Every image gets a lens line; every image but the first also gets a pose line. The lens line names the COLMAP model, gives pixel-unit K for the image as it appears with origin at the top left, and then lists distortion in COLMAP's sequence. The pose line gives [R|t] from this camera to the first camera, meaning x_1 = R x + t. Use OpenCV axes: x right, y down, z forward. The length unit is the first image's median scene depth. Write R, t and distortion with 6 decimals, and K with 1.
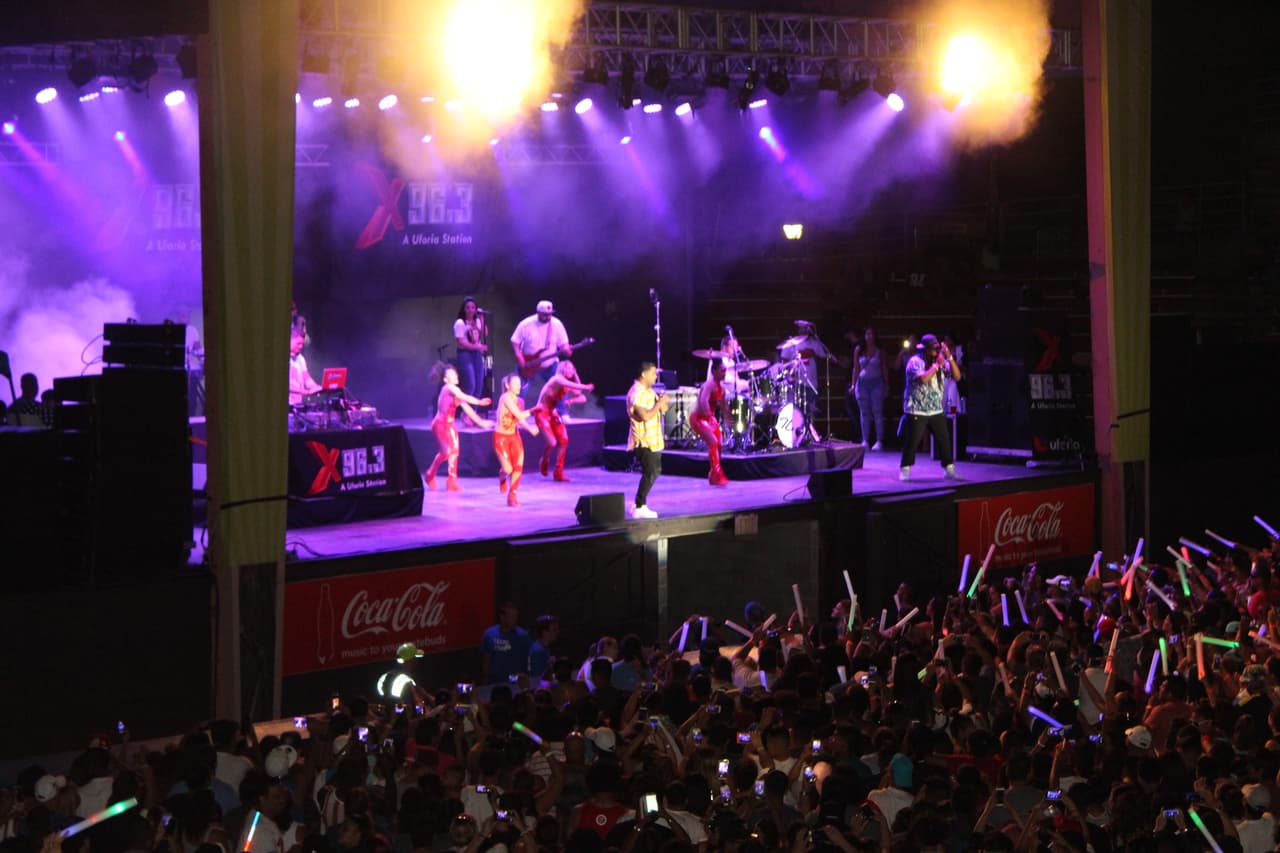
lens RADIAL K [[3069.6, 0, 636.0], [0, 3069.6, 405.2], [0, 0, 1]] dist [0.079518, 0.059785]
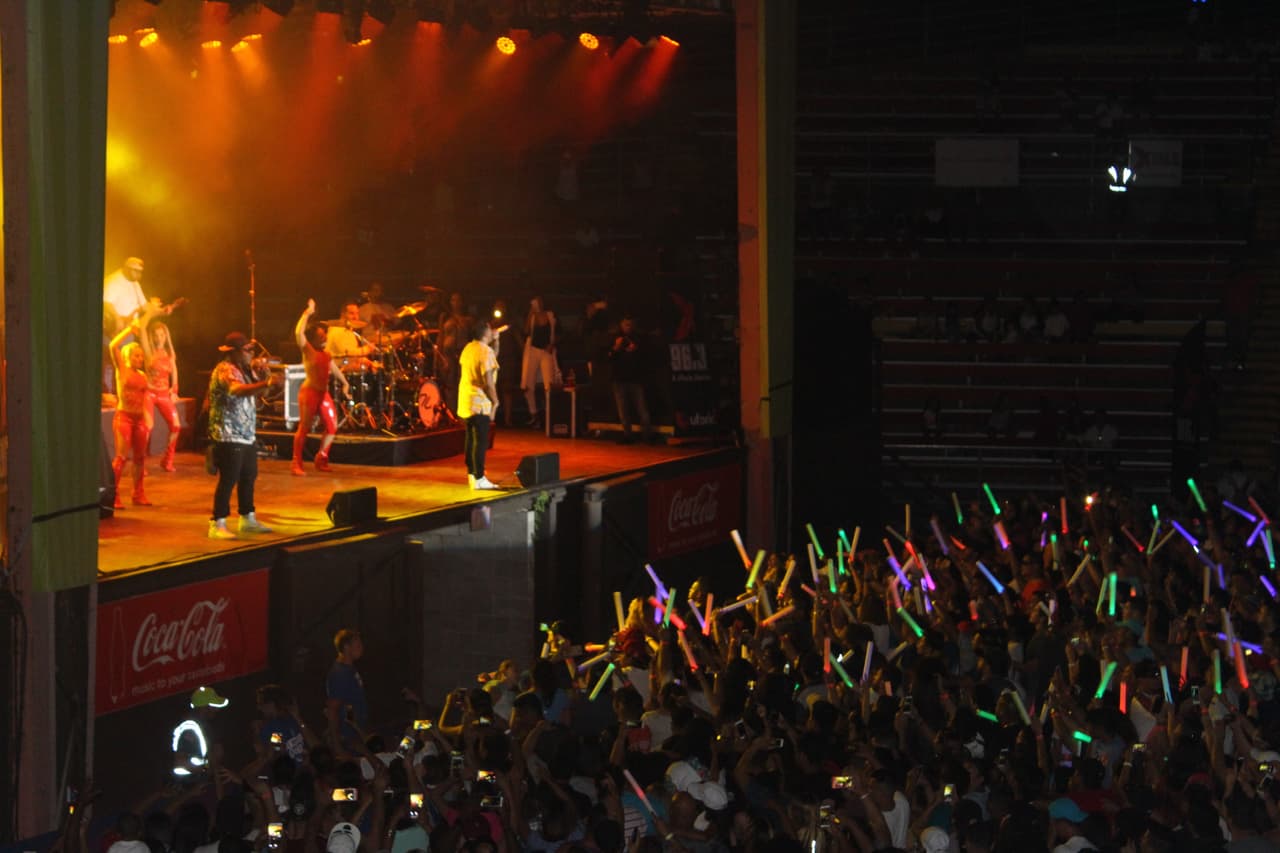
lens RADIAL K [[3069.6, 0, 636.0], [0, 3069.6, 405.2], [0, 0, 1]] dist [0.079518, 0.059785]
pose [[0.949066, -0.012300, 0.314838, -0.221366], [0.007678, 0.999844, 0.015916, -0.008259], [-0.314985, -0.012688, 0.949012, 0.163069]]
